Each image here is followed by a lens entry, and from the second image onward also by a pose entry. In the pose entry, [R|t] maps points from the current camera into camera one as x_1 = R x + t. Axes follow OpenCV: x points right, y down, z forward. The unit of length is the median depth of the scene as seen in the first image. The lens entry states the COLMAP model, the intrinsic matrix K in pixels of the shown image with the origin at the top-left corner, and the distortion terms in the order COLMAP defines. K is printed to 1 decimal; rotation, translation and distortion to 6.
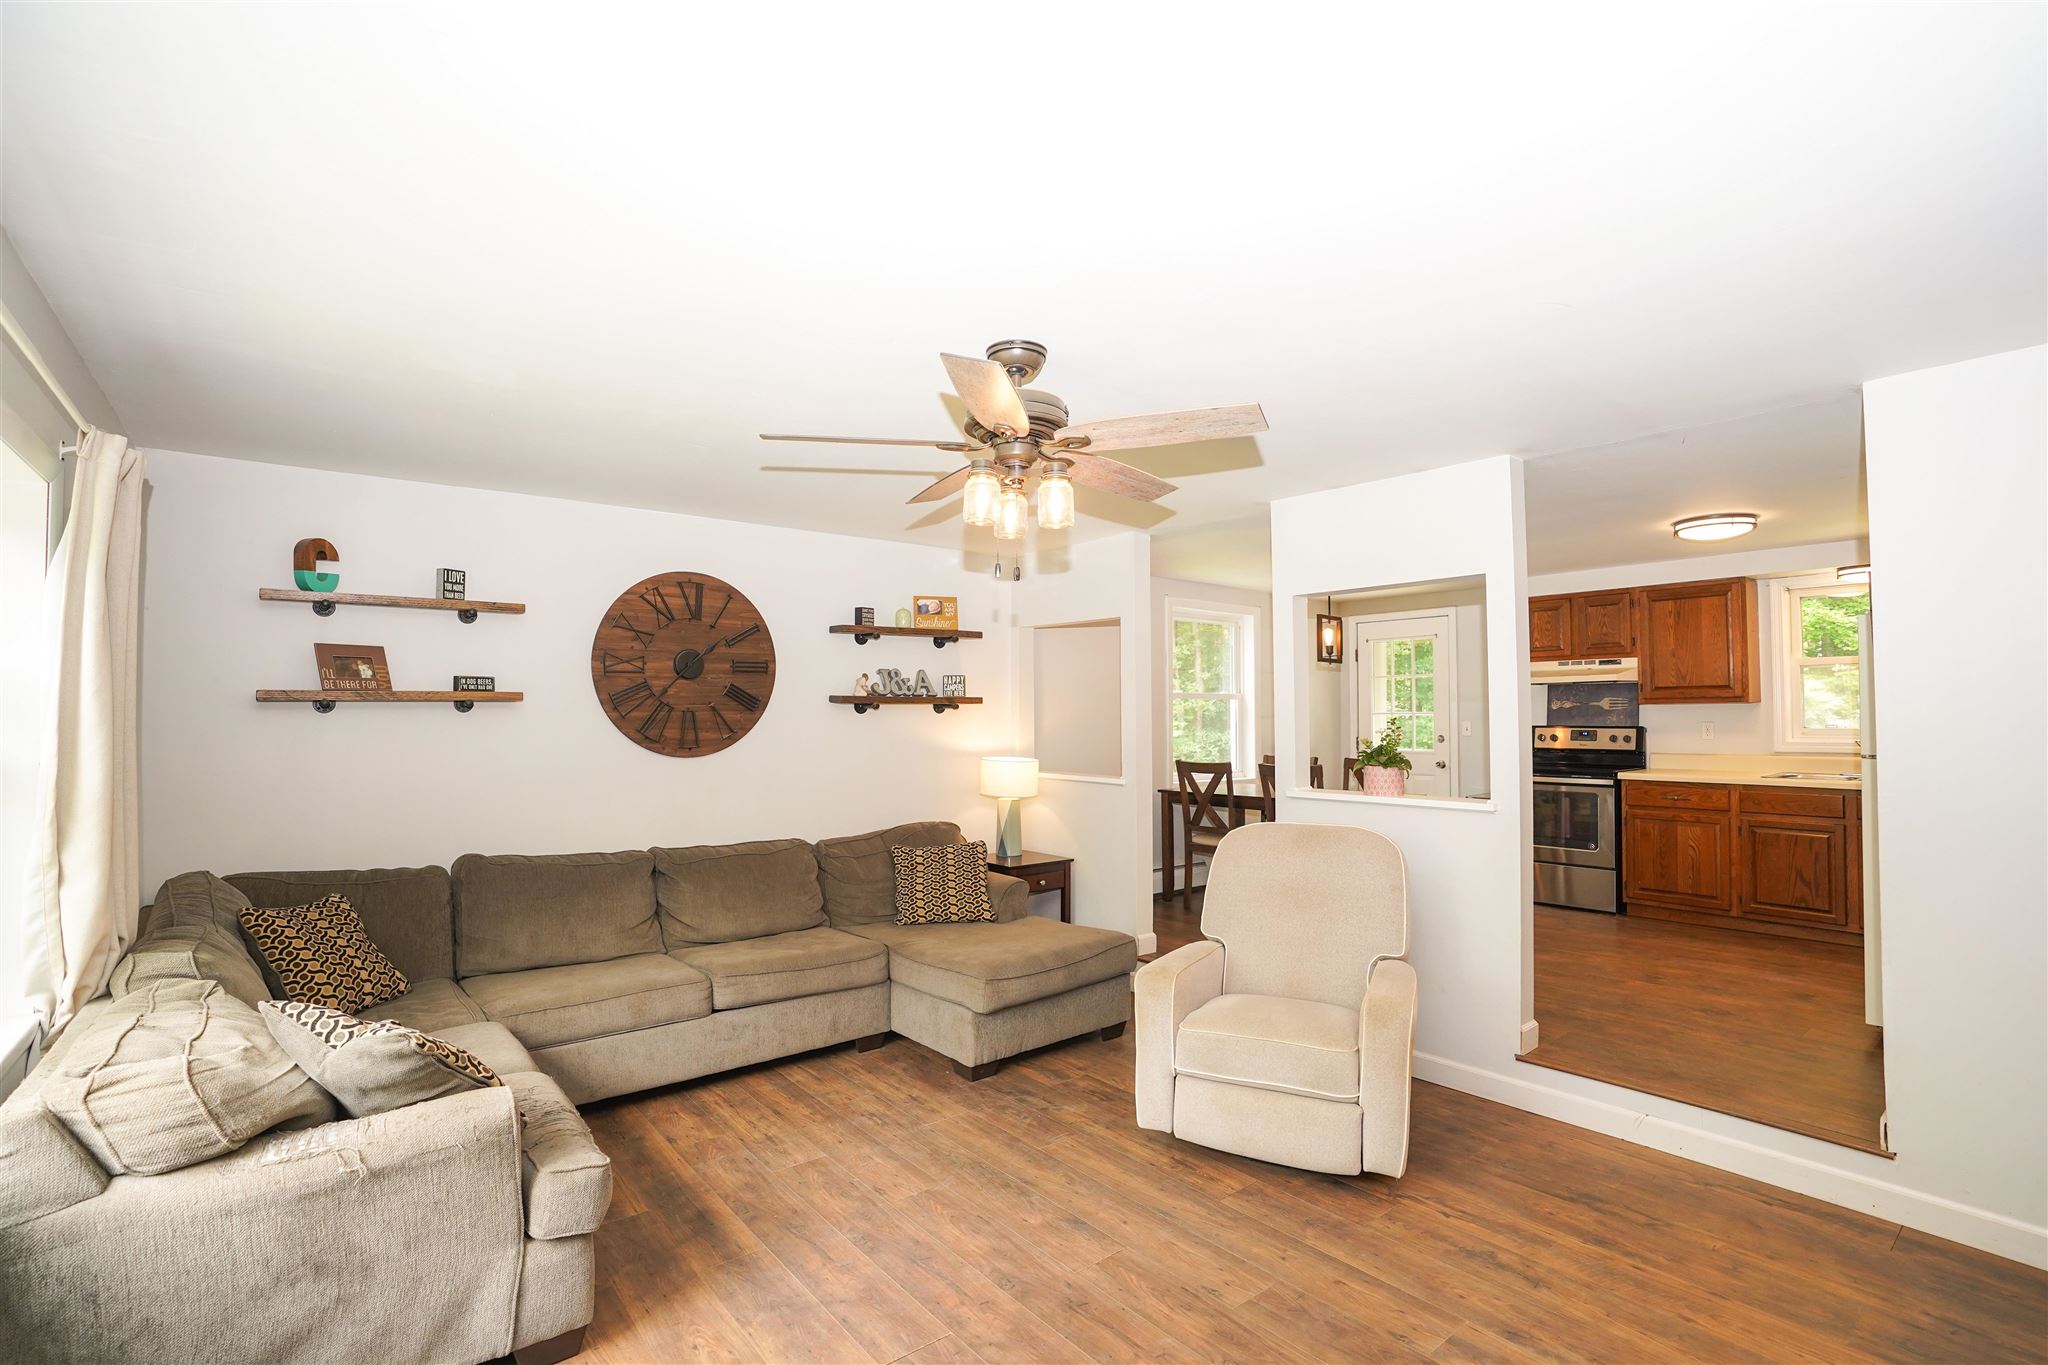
lens RADIAL K [[993.2, 0, 1043.9], [0, 993.2, 716.3], [0, 0, 1]] dist [-0.031152, 0.014422]
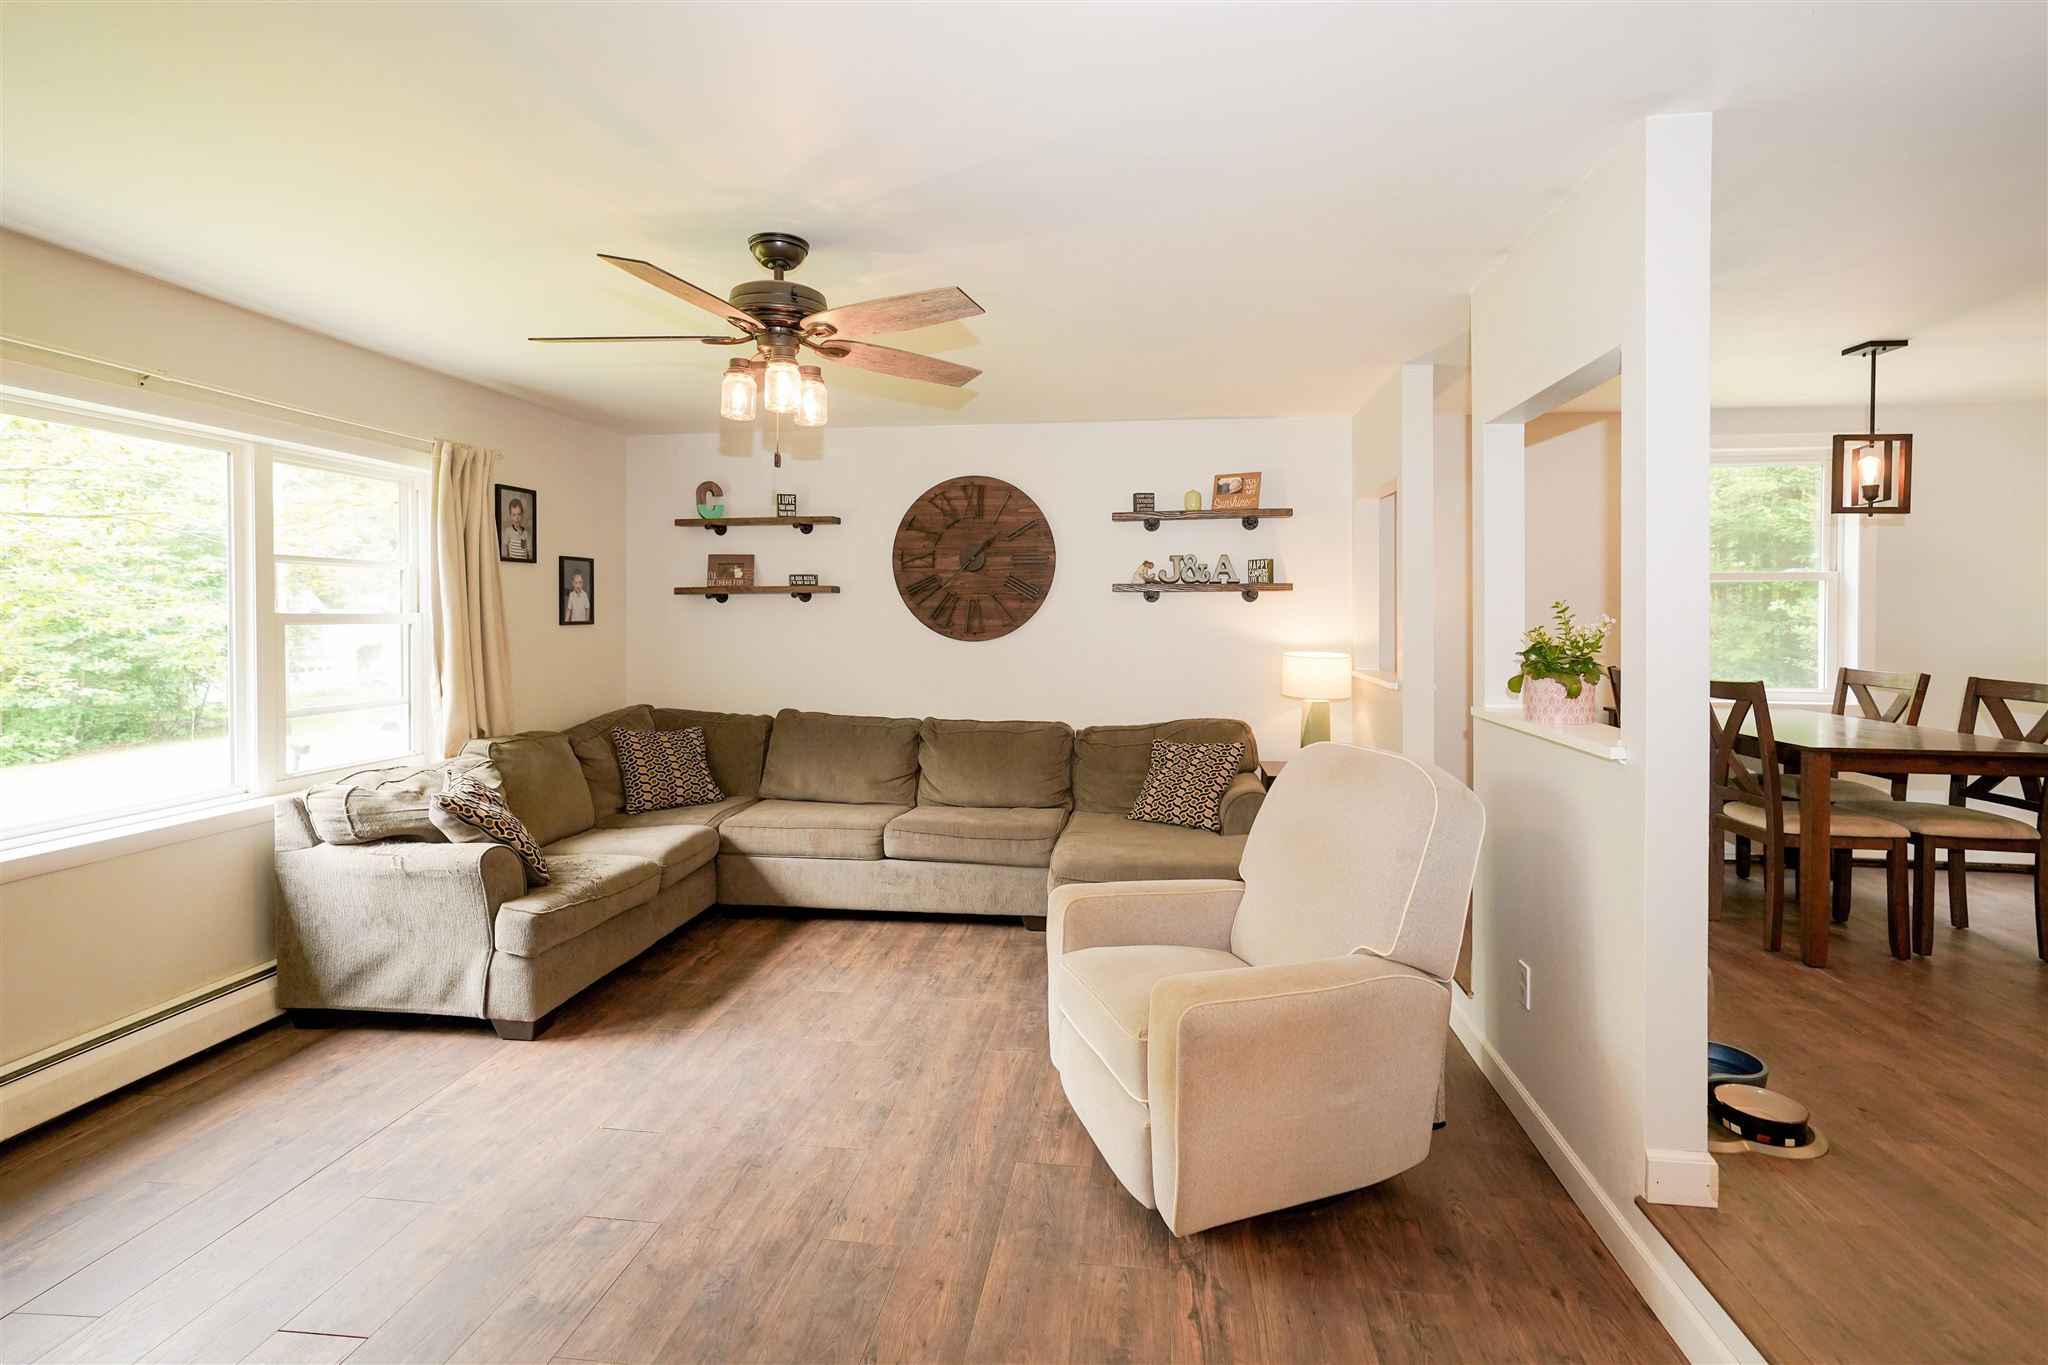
lens RADIAL K [[993.2, 0, 961.5], [0, 993.2, 621.3], [0, 0, 1]] dist [-0.031152, 0.014422]
pose [[0.656319, 0.009579, -0.754423, 0.421208], [0.000994, 0.999908, 0.013561, 0.003251], [0.754483, -0.009650, 0.656249, 0.212580]]
